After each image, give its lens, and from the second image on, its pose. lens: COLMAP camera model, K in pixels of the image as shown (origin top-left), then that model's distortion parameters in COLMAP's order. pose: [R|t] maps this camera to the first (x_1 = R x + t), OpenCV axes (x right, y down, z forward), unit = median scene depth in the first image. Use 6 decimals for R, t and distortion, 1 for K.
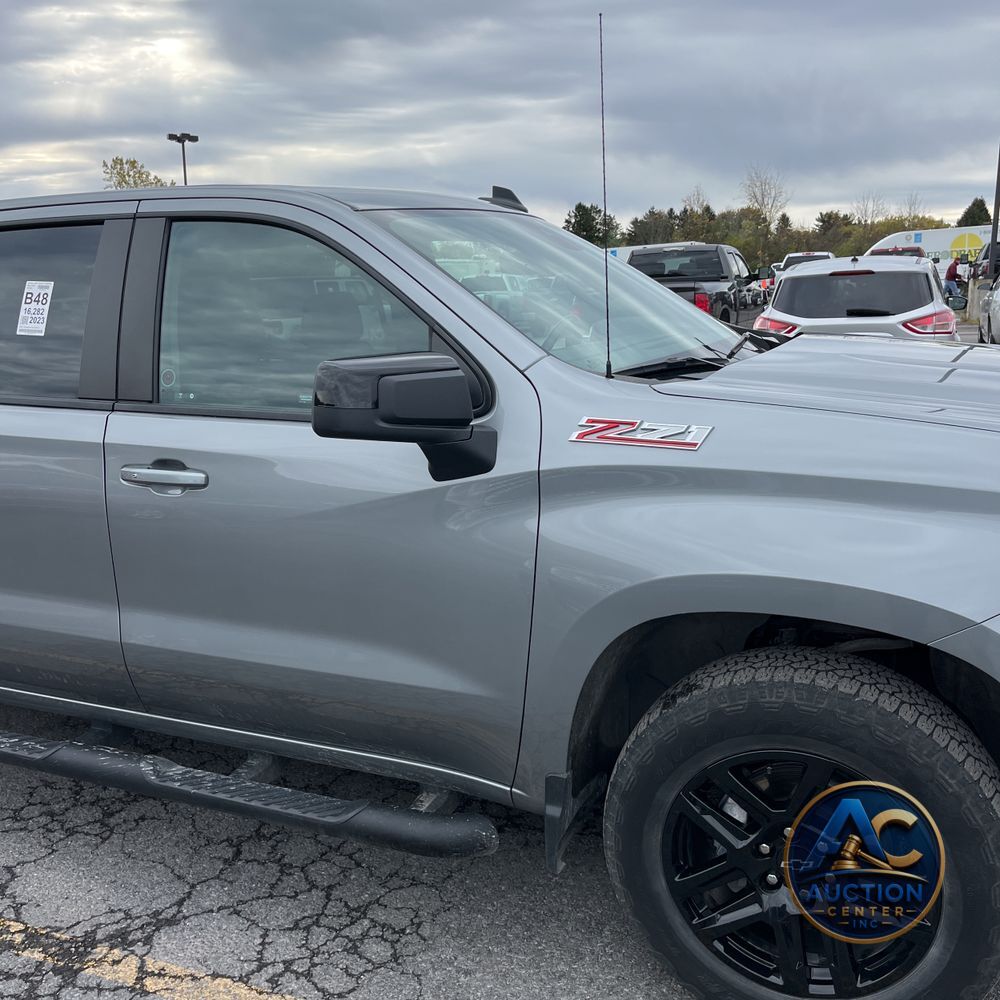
lens RADIAL K [[999.8, 0, 497.0], [0, 999.8, 521.2], [0, 0, 1]] dist [0.044110, -0.057152]
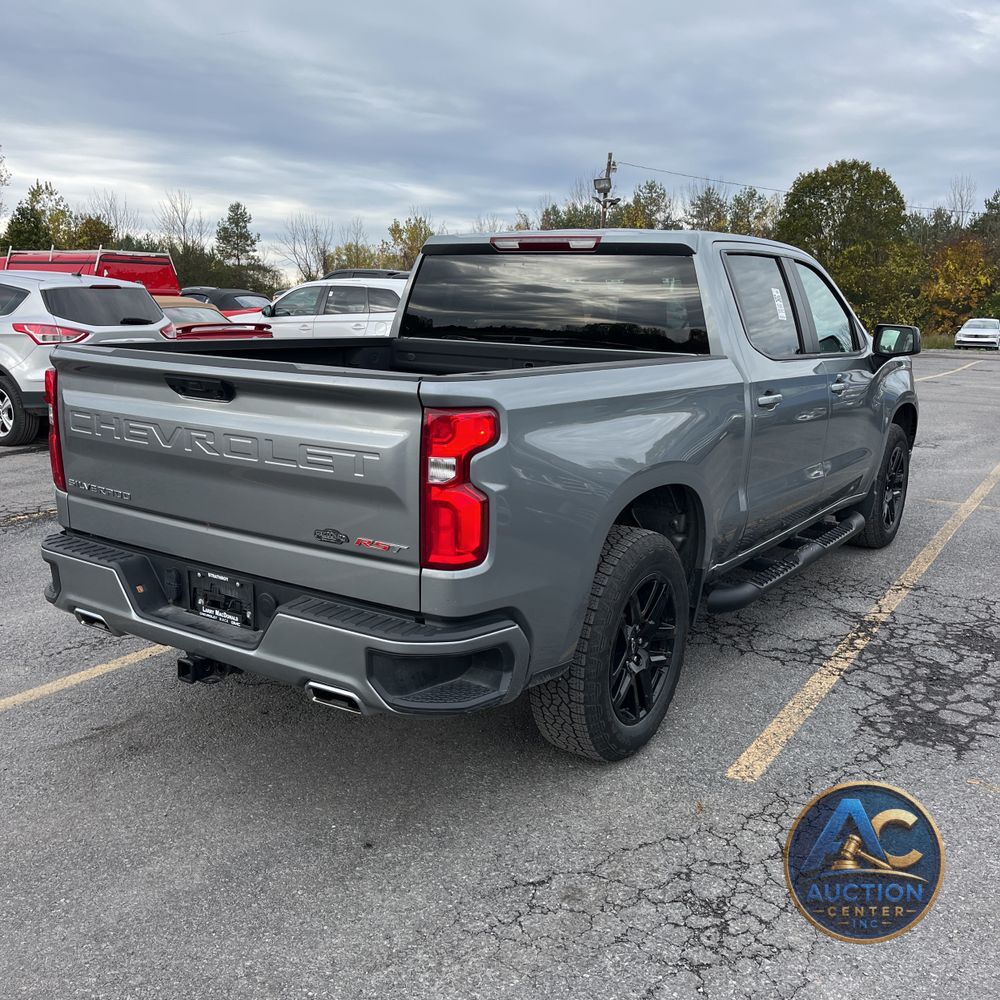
lens RADIAL K [[995.6, 0, 483.9], [0, 995.6, 534.1], [0, 0, 1]] dist [0.027333, 0.020562]
pose [[0.178174, -0.194965, 0.964491, -2.284818], [0.202469, 0.966465, 0.157962, -0.205467], [-0.962944, 0.167134, 0.211674, 1.194520]]
